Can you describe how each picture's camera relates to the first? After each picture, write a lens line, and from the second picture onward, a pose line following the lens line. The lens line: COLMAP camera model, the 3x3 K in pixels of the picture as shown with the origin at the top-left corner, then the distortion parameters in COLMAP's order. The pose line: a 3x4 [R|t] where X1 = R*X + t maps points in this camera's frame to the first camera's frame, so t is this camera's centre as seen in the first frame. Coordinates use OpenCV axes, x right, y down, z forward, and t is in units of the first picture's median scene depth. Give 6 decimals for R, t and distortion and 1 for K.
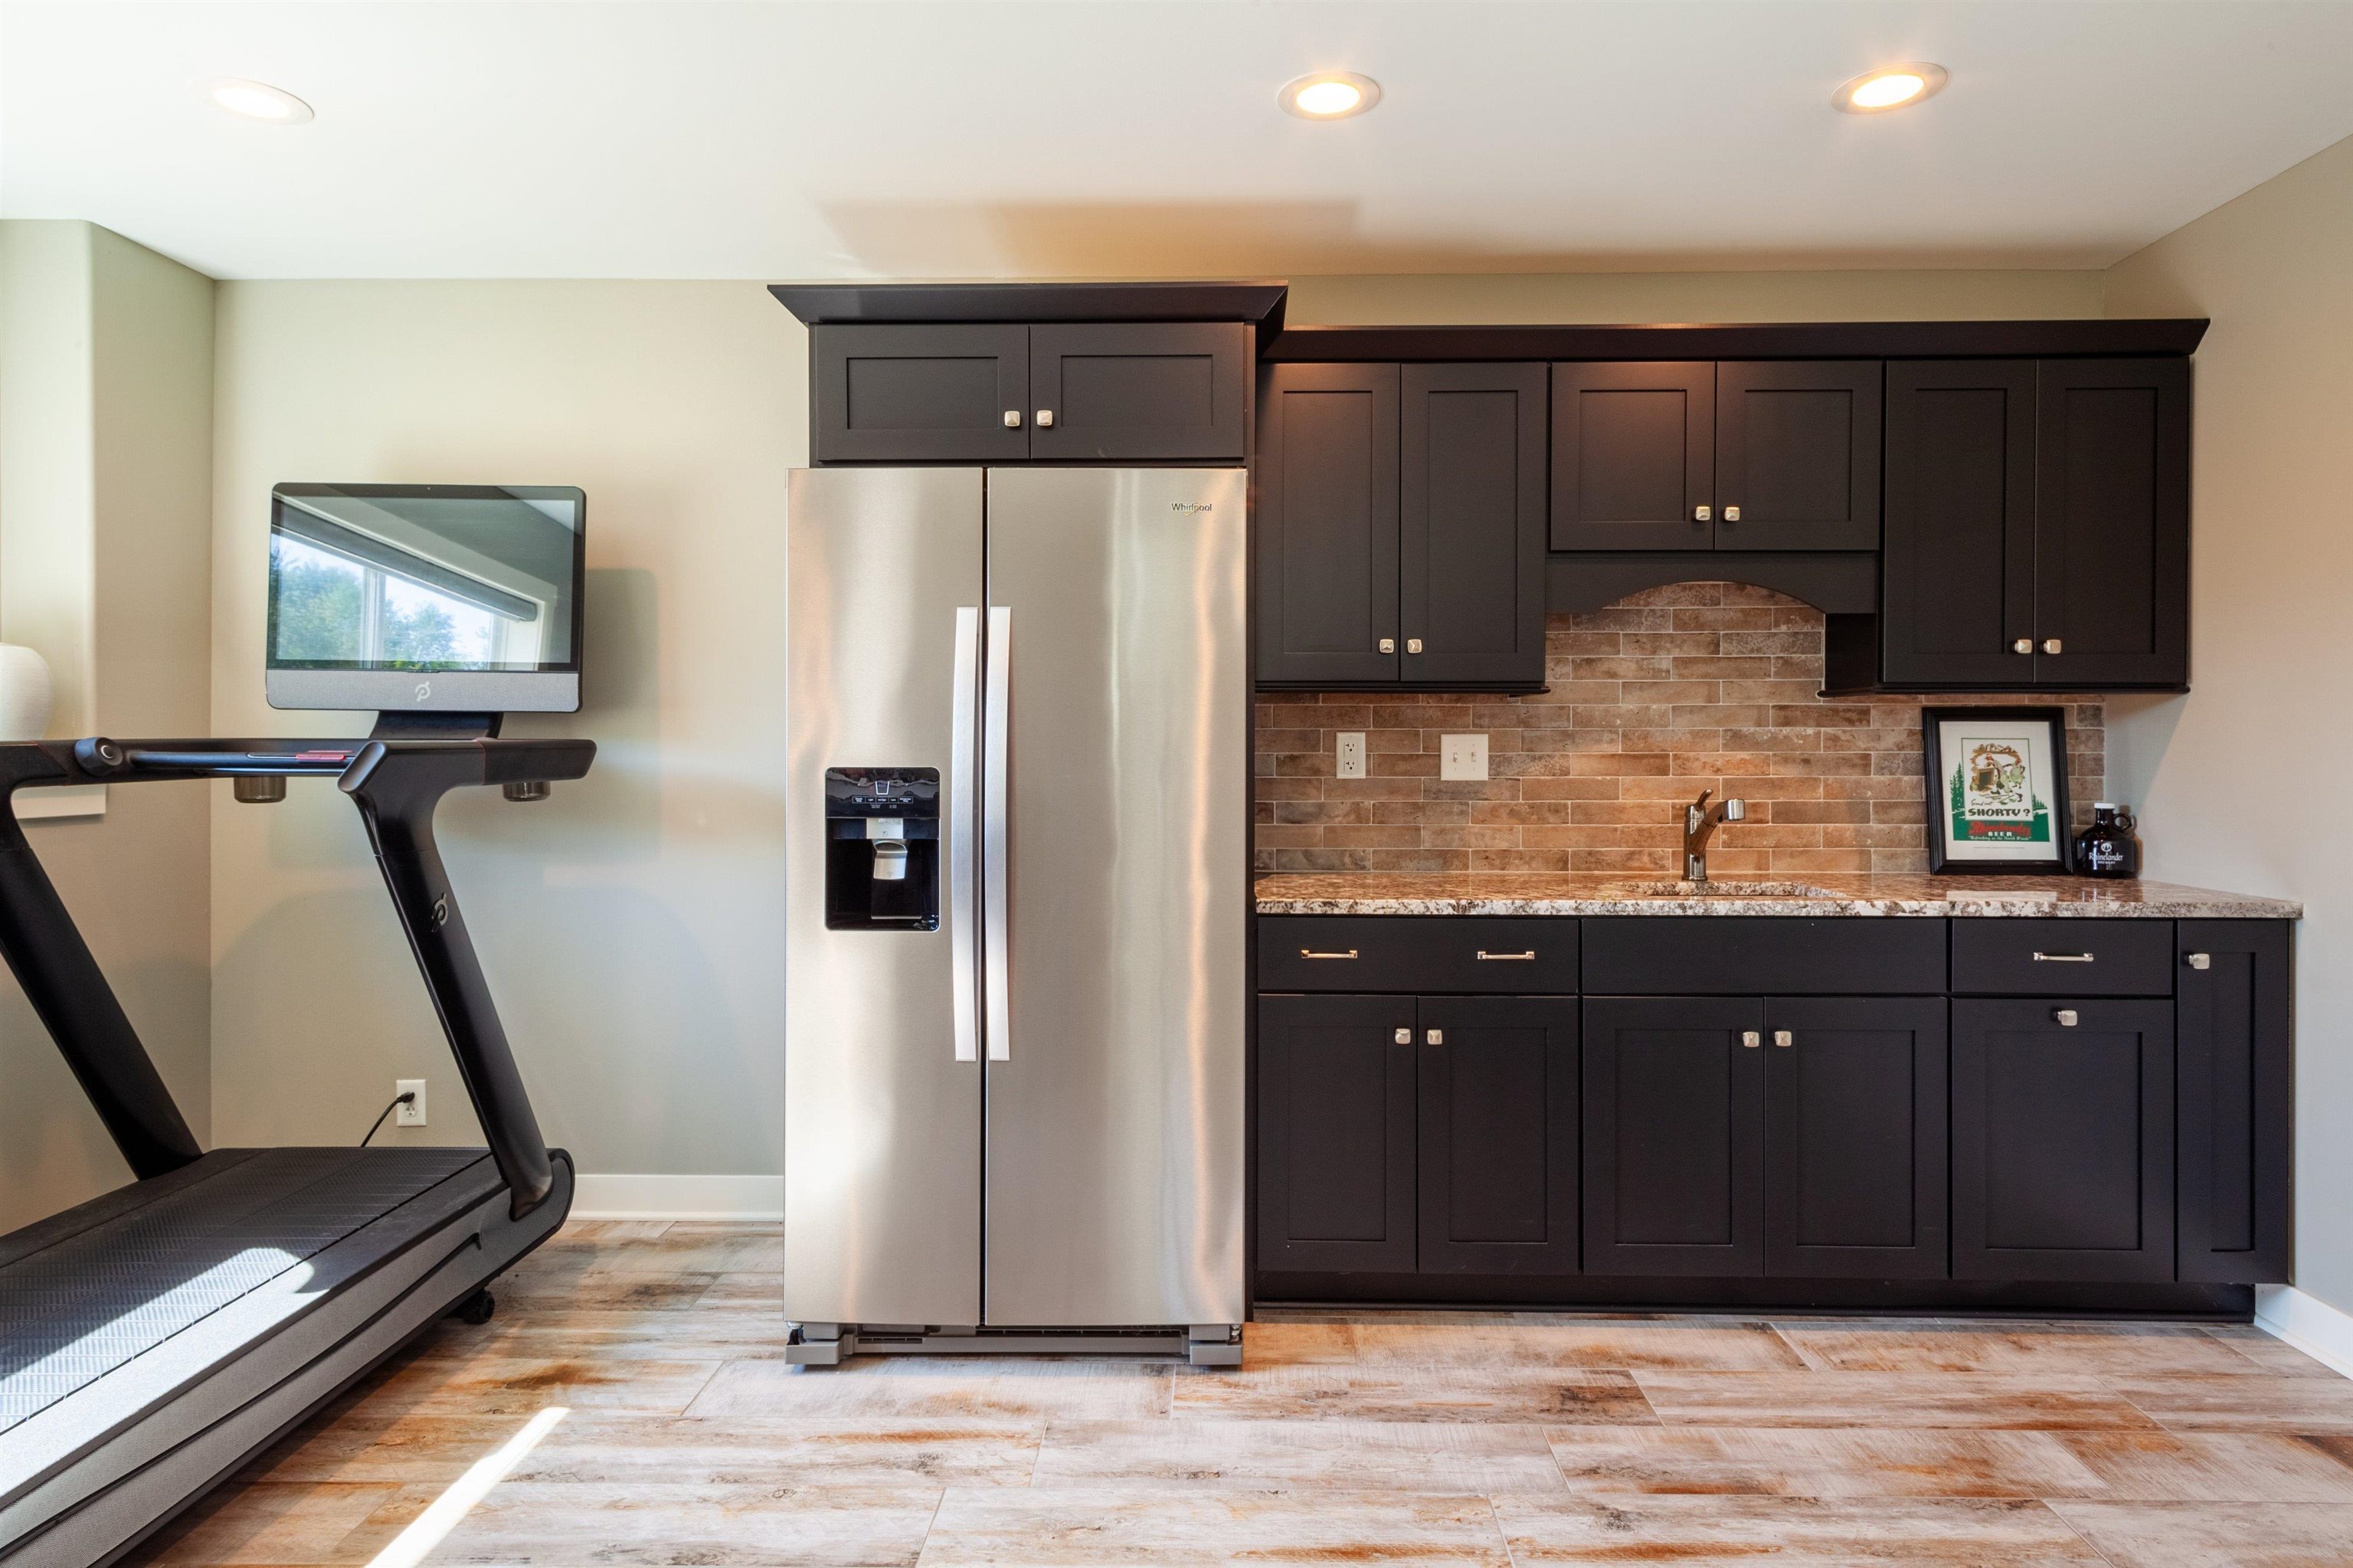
lens RADIAL K [[1343.6, 0, 1180.8], [0, 1343.6, 750.9], [0, 0, 1]] dist [0.001135, 0.000217]
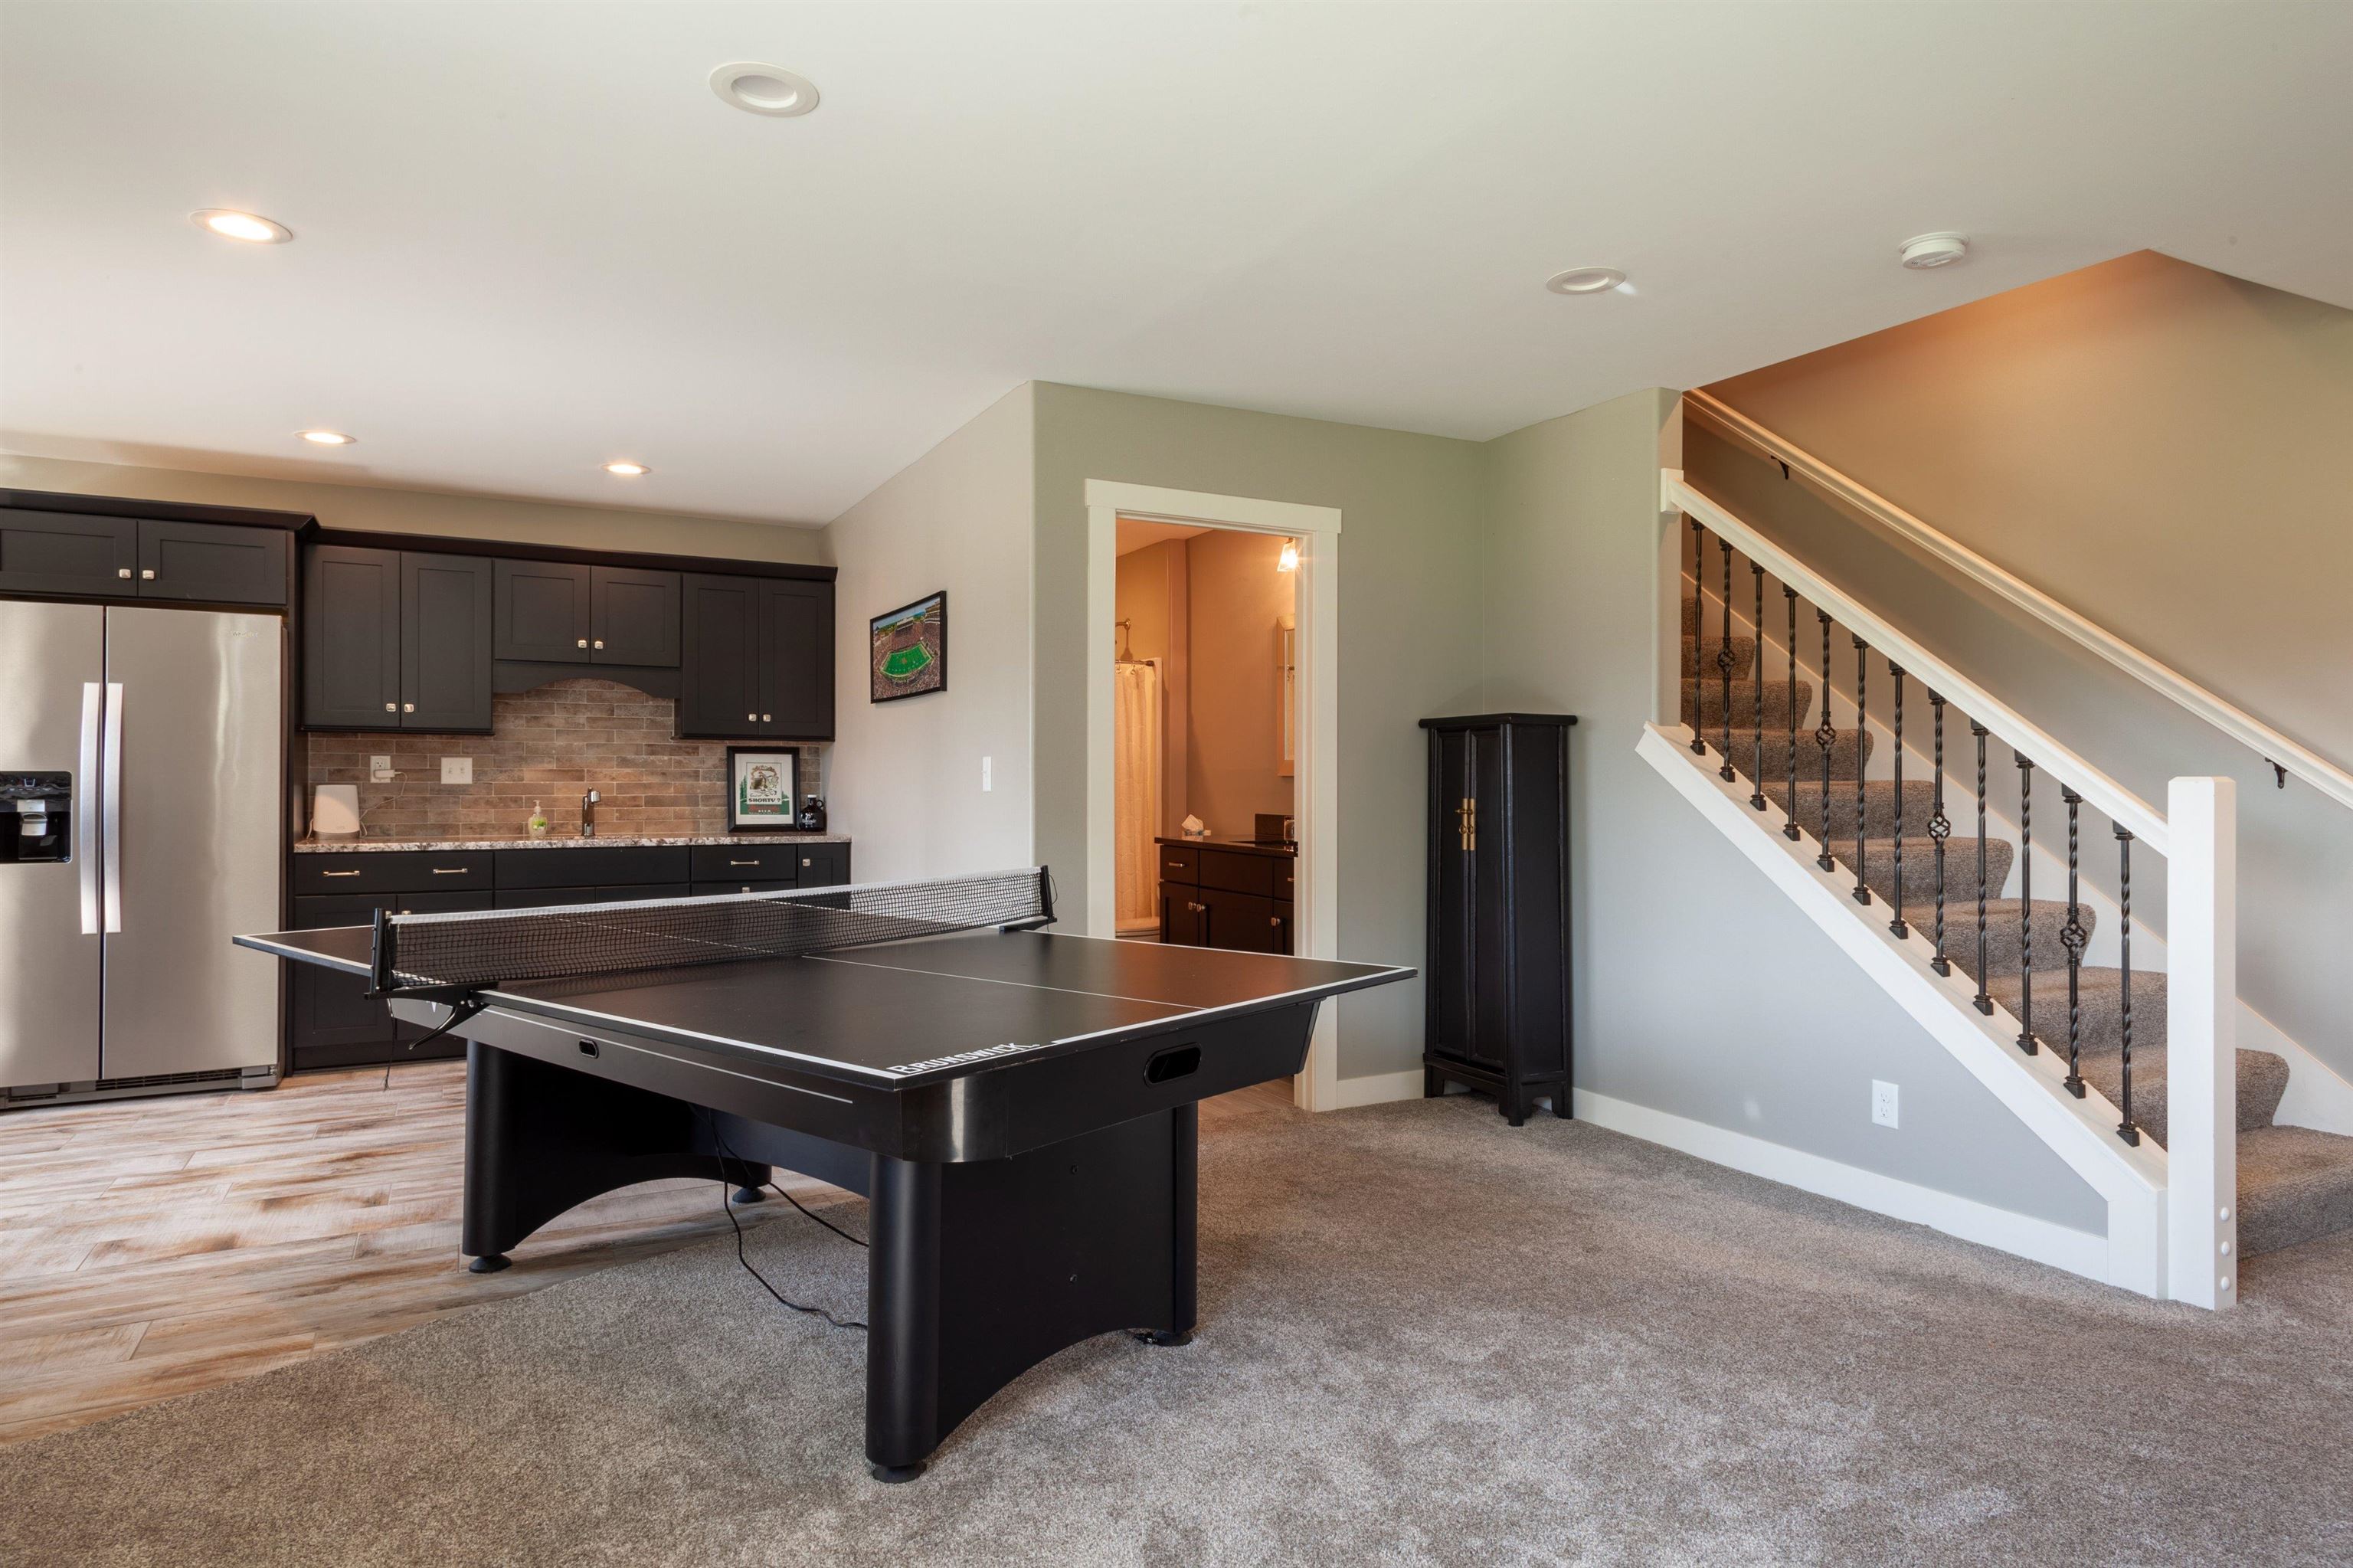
lens RADIAL K [[1372.5, 0, 1234.2], [0, 1372.5, 780.2], [0, 0, 1]] dist [0.005029, -0.001482]
pose [[0.859190, 0.003224, 0.511646, 0.169274], [-0.001406, 0.999991, -0.003940, 0.023328], [-0.511654, 0.002666, 0.859187, -1.085554]]
